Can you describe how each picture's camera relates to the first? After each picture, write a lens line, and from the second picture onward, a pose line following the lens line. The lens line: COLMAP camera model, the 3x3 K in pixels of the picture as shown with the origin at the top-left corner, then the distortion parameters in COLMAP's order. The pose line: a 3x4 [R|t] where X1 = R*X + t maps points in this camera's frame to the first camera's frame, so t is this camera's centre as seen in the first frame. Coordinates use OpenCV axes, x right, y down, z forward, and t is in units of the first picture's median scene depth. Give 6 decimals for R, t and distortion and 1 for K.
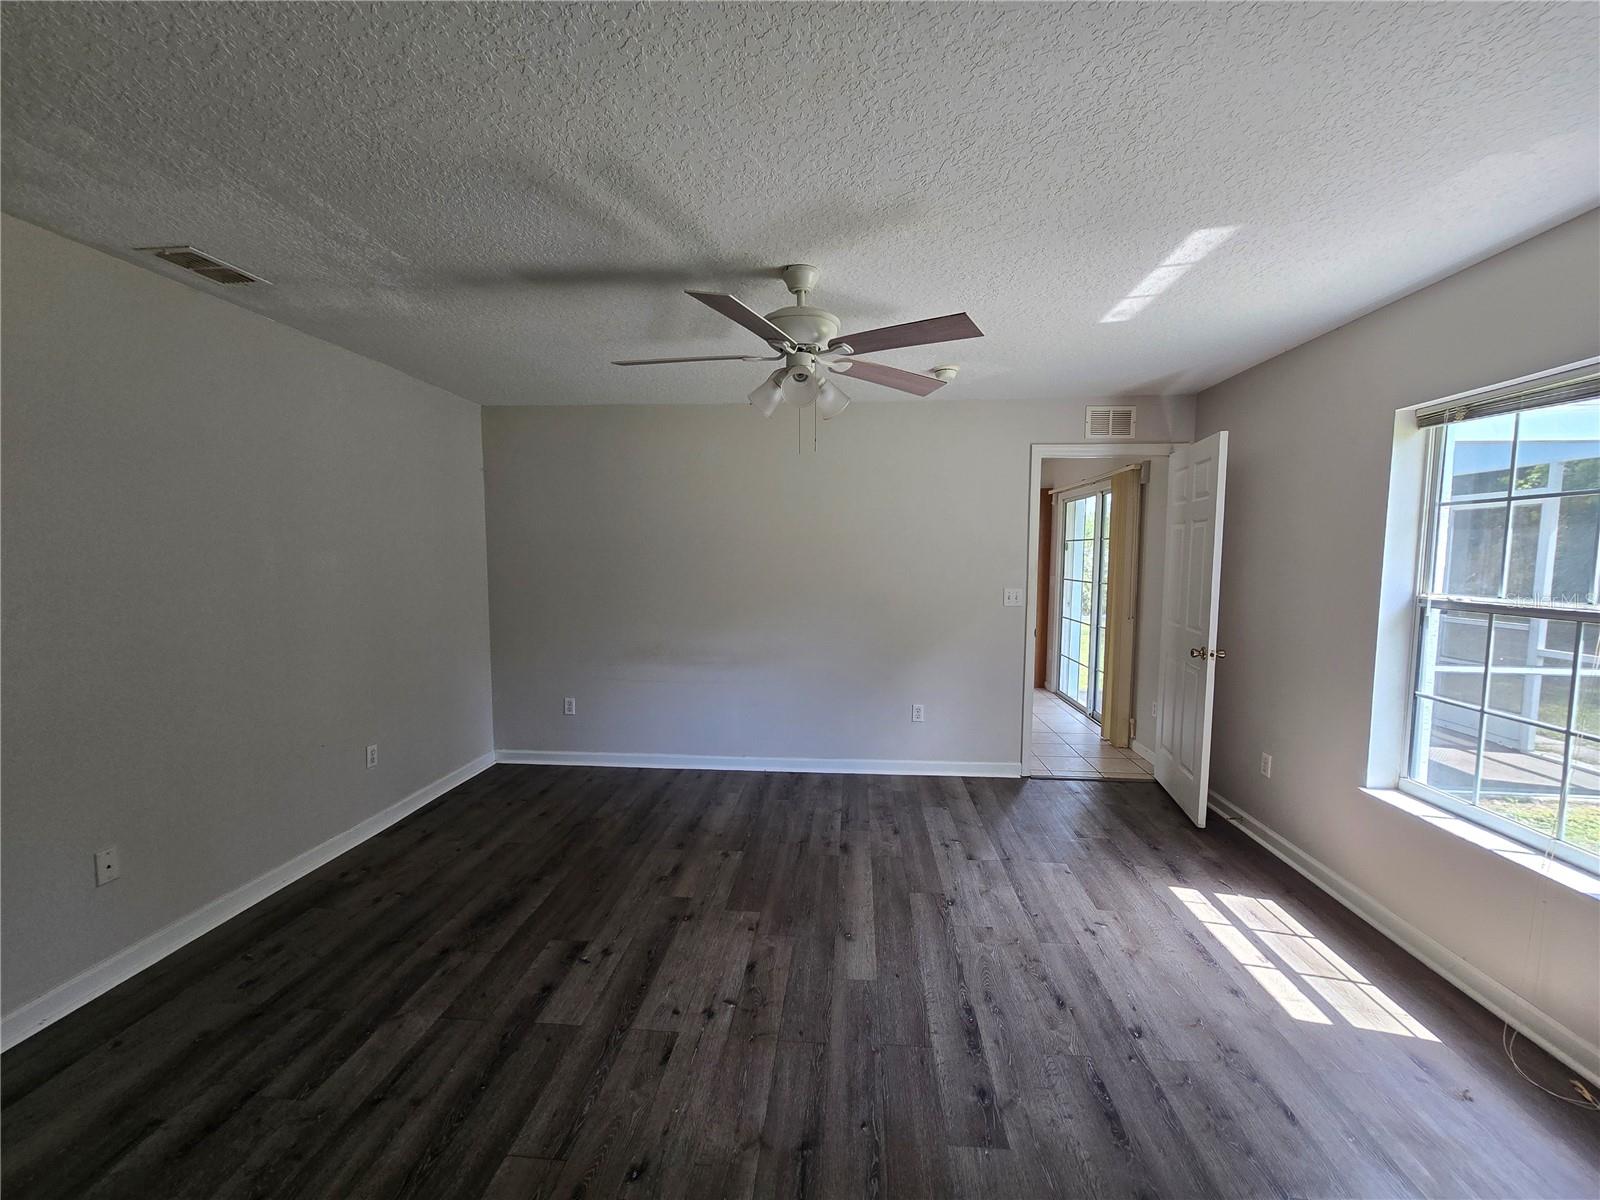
lens RADIAL K [[656.9, 0, 801.7], [0, 656.9, 608.8], [0, 0, 1]] dist [-0.004739, 0.000272]
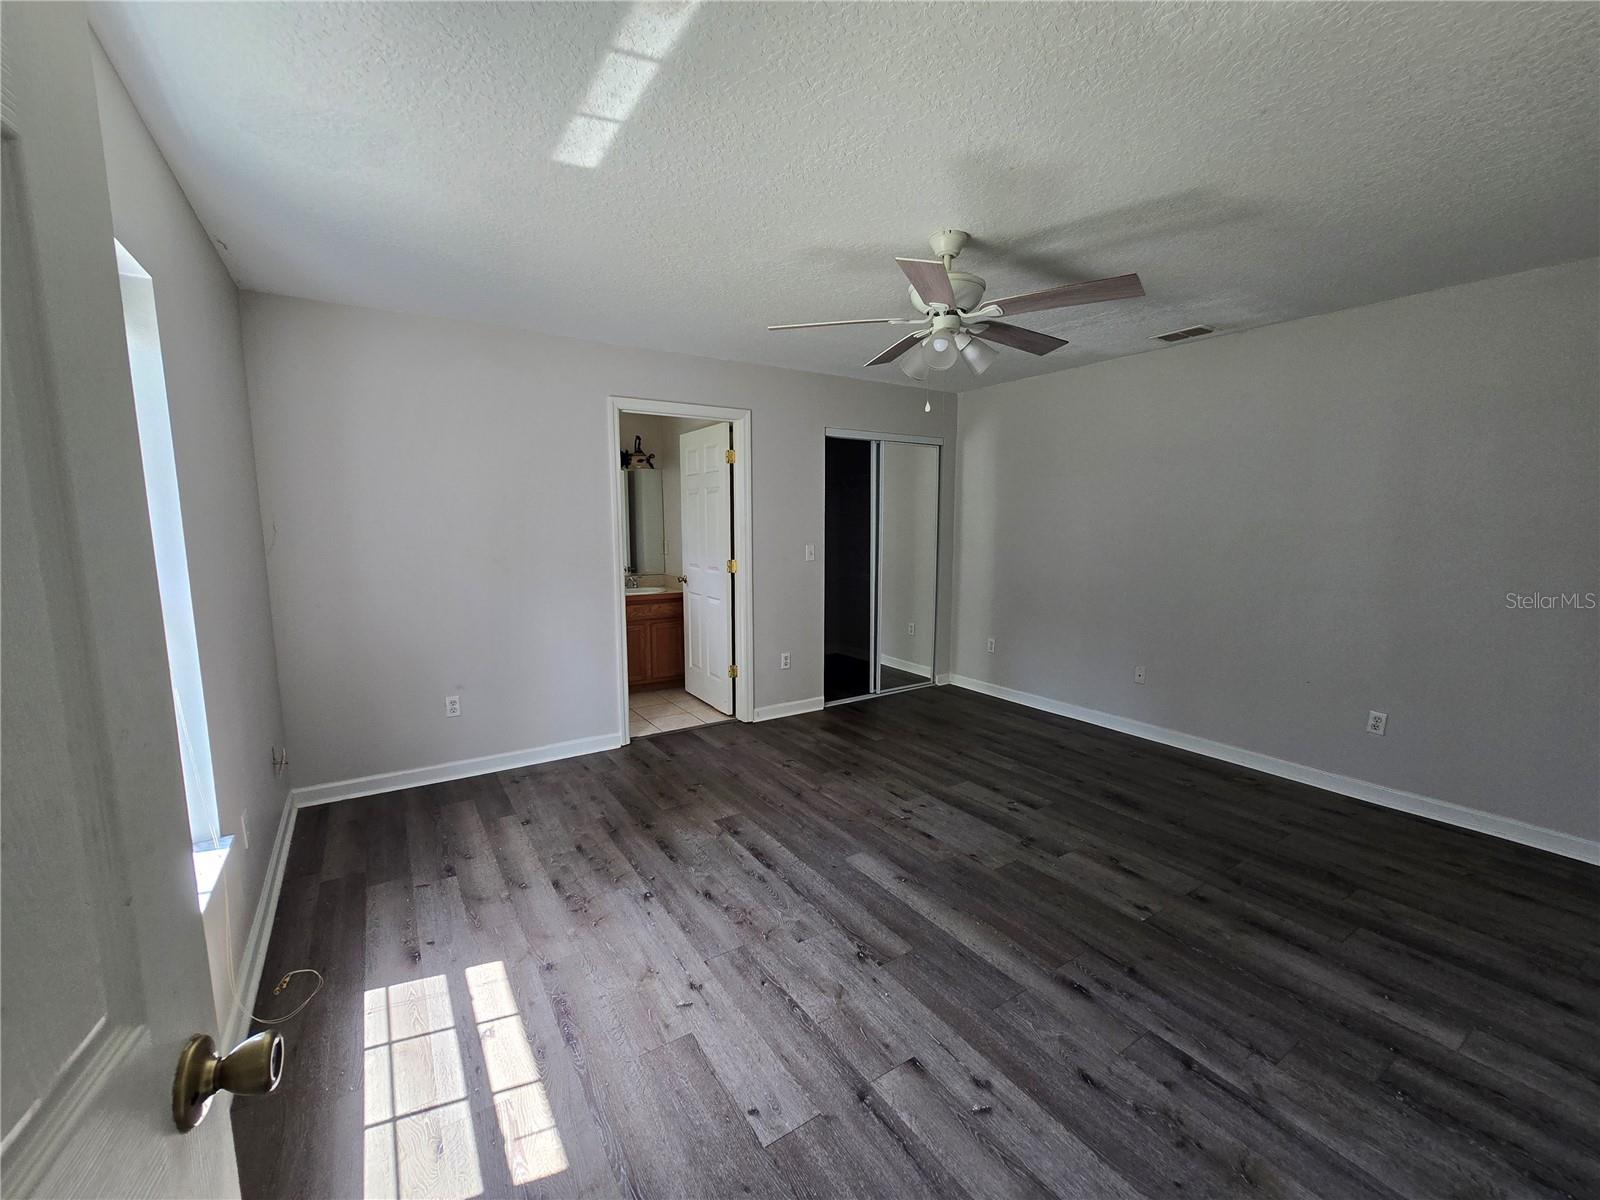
lens RADIAL K [[656.9, 0, 801.7], [0, 656.9, 608.8], [0, 0, 1]] dist [-0.004739, 0.000272]
pose [[-0.789725, 0.079692, -0.608262, 0.823239], [-0.053197, 0.978895, 0.197318, -0.118656], [0.611150, 0.188185, -0.768819, 1.681371]]
